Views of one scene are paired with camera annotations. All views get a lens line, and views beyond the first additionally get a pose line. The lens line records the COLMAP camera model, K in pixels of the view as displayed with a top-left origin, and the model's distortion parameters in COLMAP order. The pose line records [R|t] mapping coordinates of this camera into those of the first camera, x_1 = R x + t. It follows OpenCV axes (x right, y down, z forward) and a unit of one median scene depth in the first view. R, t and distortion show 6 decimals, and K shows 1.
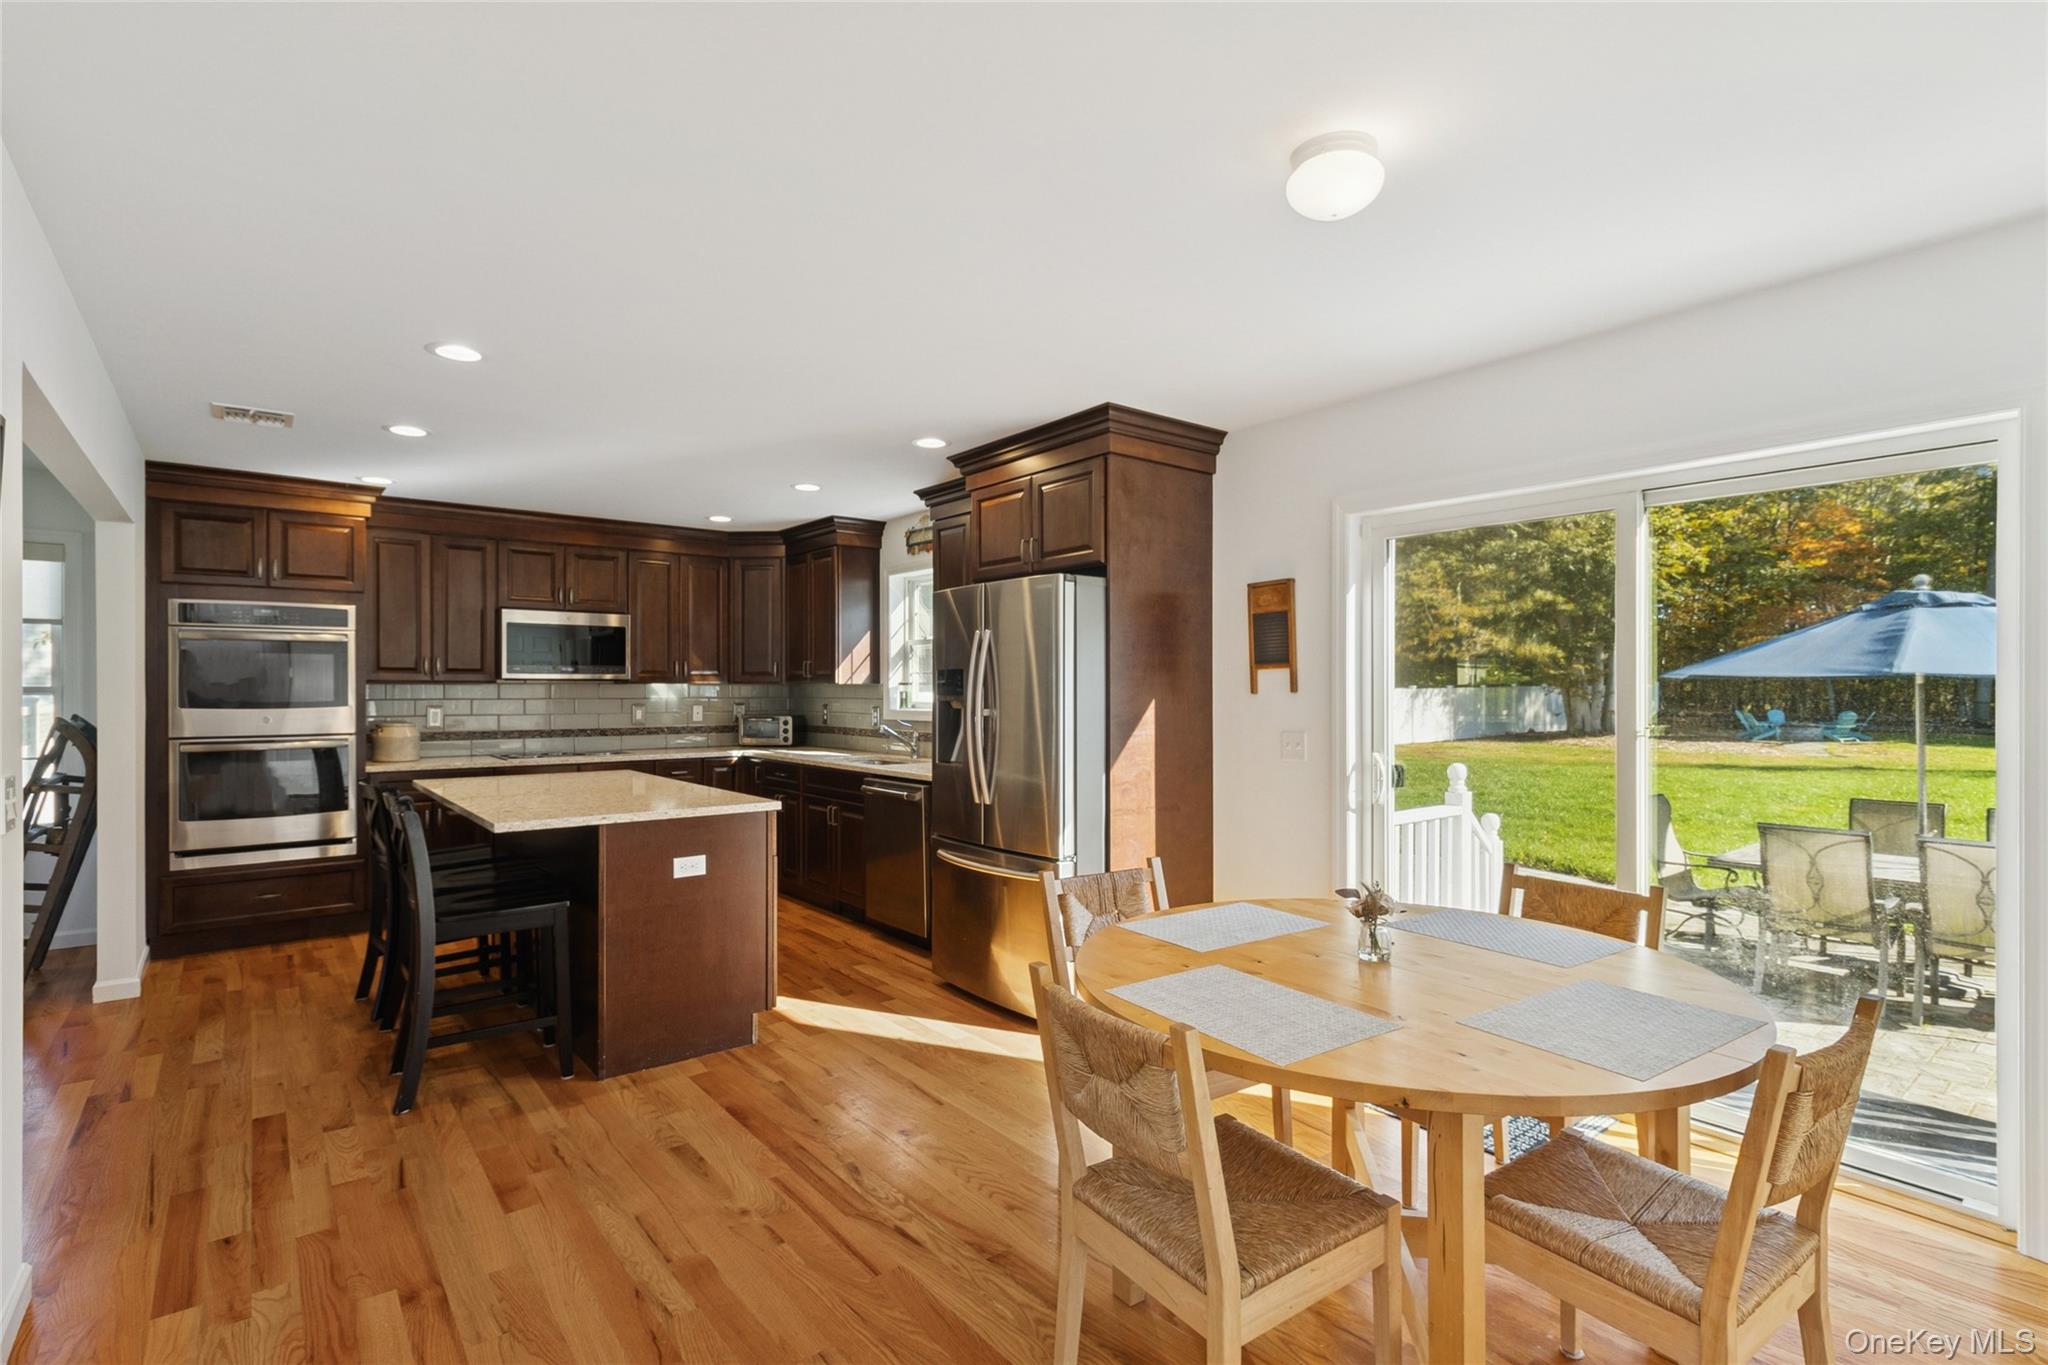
lens RADIAL K [[949.6, 0, 1056.6], [0, 949.6, 687.6], [0, 0, 1]] dist [-0.001271, 0.002256]
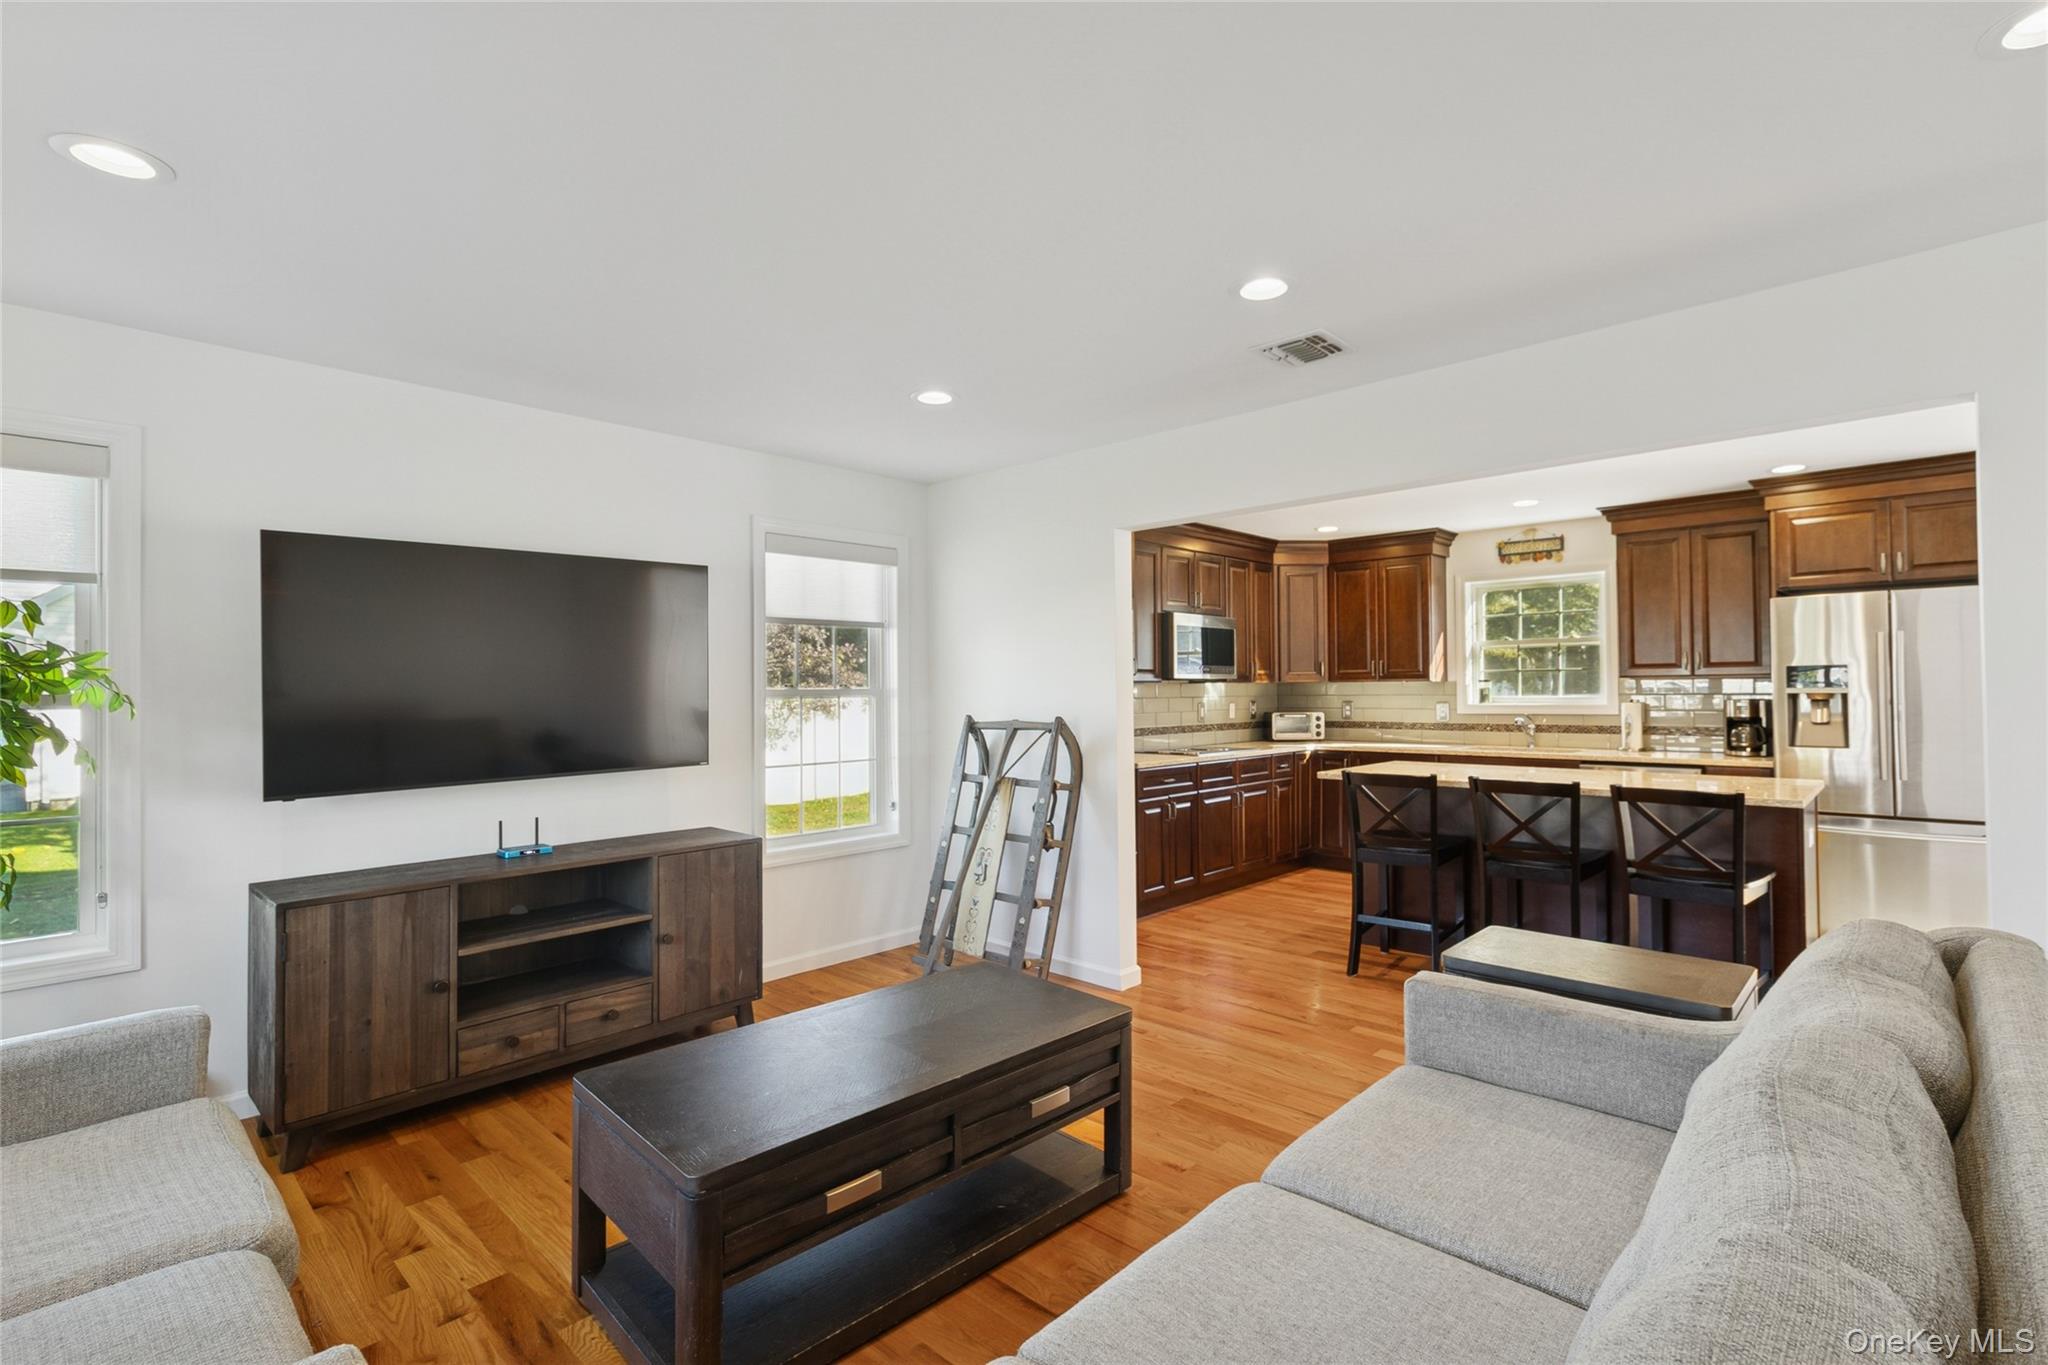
lens RADIAL K [[949.6, 0, 1036.9], [0, 949.6, 683.6], [0, 0, 1]] dist [-0.001271, 0.002256]
pose [[0.991029, -0.009690, 0.133293, -0.809344], [0.010734, 0.999917, -0.007115, 0.002069], [-0.133213, 0.008482, 0.991051, -0.023632]]
